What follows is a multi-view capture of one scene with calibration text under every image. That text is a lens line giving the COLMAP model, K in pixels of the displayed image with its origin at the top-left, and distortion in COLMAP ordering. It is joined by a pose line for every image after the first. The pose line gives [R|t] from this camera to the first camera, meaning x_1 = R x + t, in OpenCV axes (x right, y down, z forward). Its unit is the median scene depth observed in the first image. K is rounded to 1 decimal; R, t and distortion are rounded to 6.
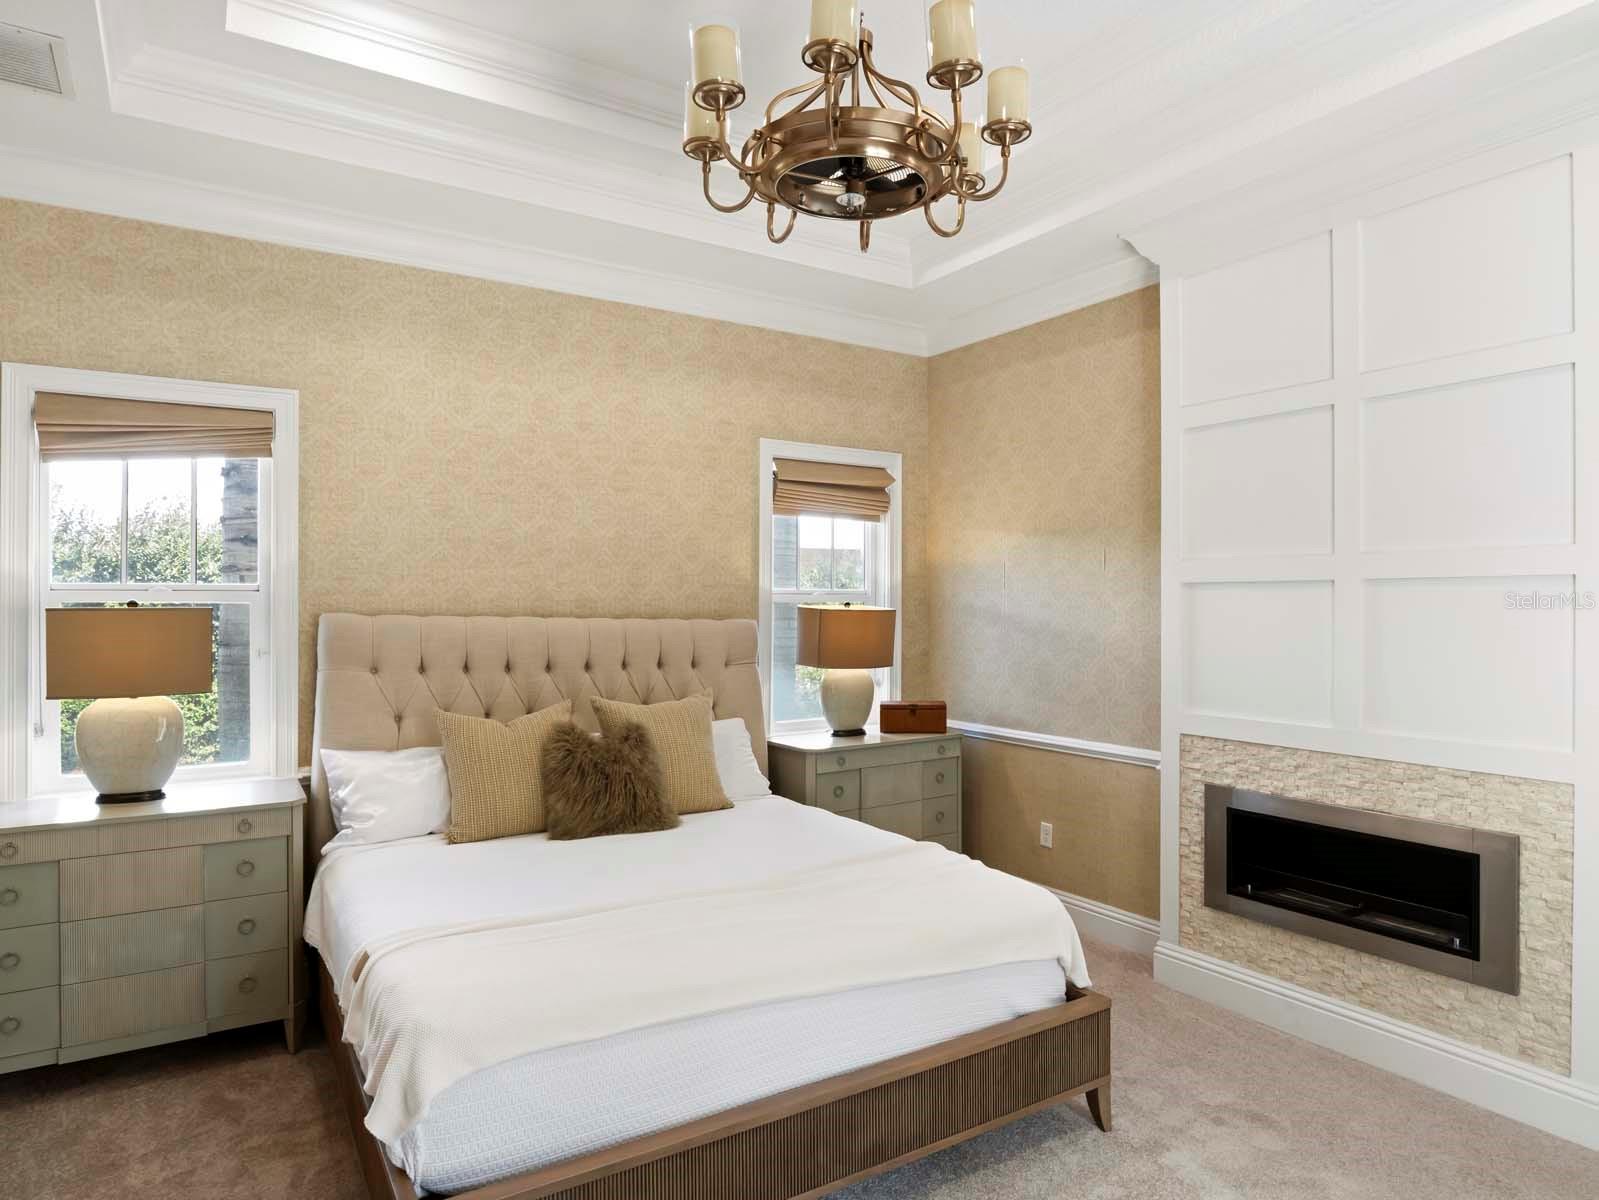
lens RADIAL K [[968.9, 0, 795.7], [0, 968.9, 603.3], [0, 0, 1]] dist [-0.035464, 0.014443]
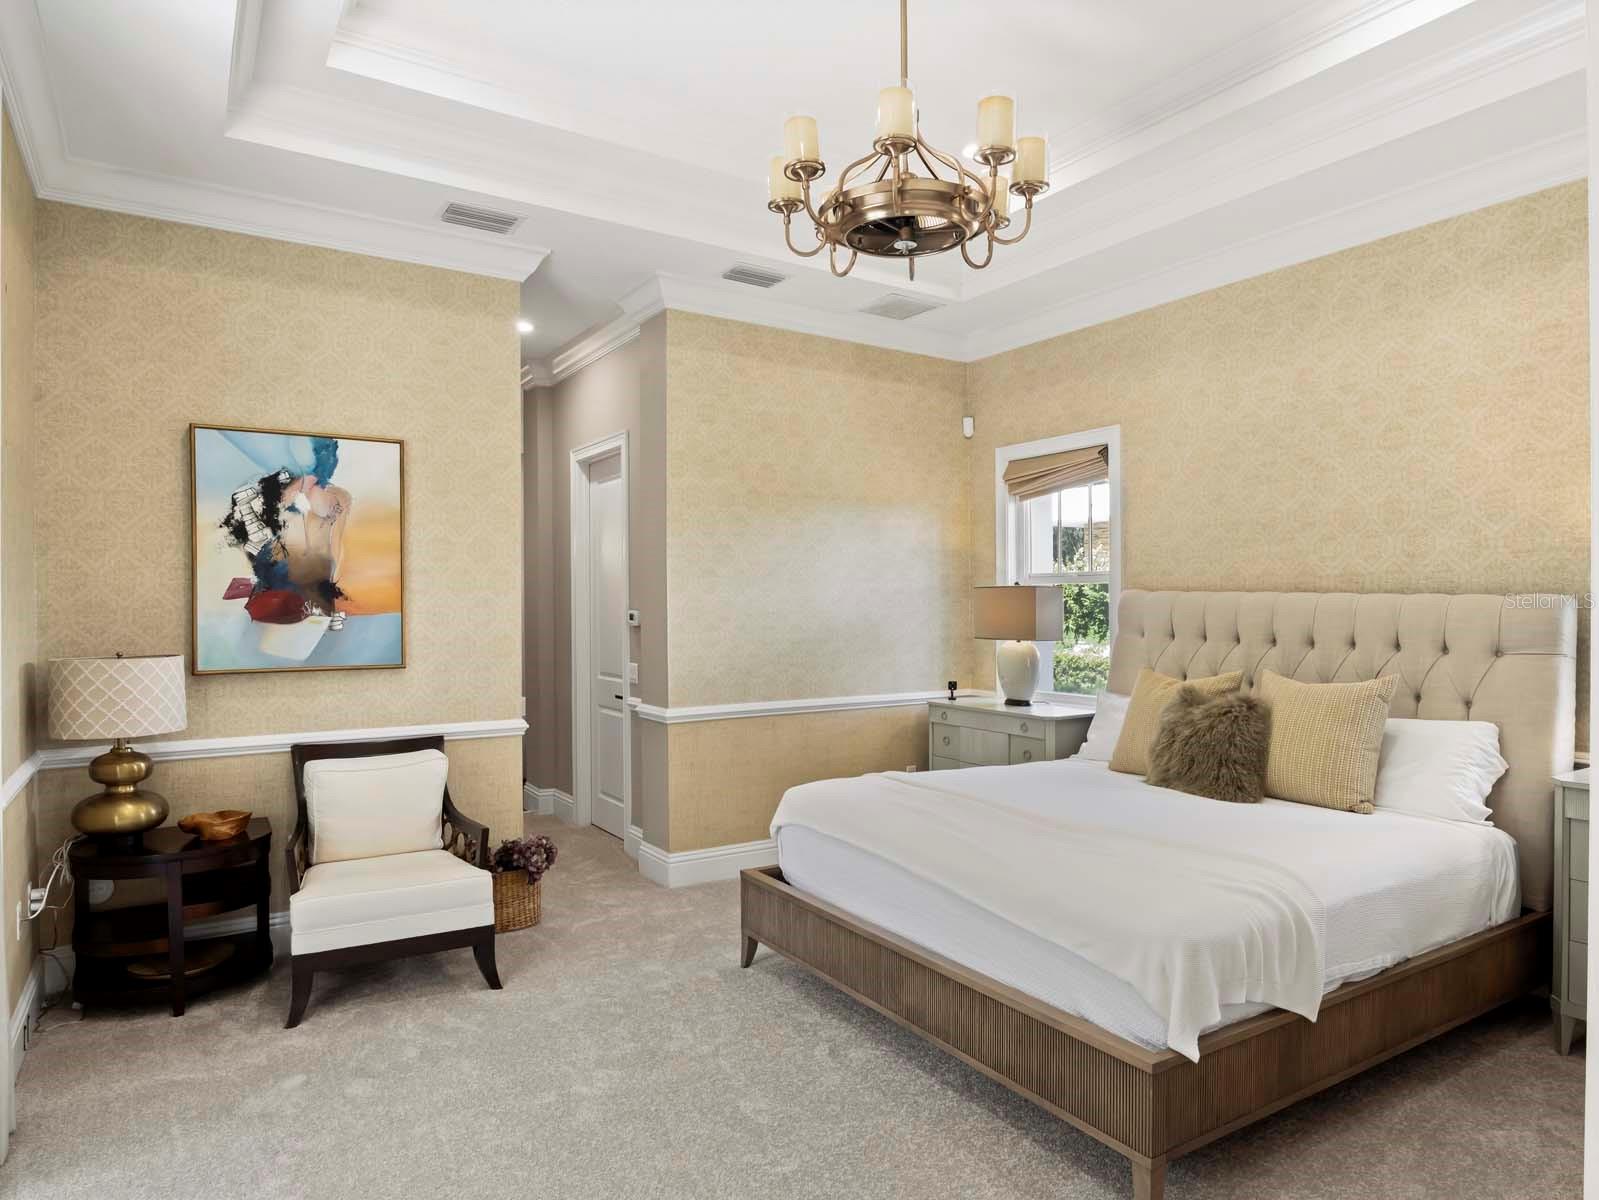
lens RADIAL K [[968.9, 0, 795.7], [0, 968.9, 603.3], [0, 0, 1]] dist [-0.035464, 0.014443]
pose [[-0.000091, 0.014284, -0.999898, 0.740150], [0.021116, 0.999675, 0.014279, 0.000496], [0.999777, -0.021113, -0.000393, 0.477700]]
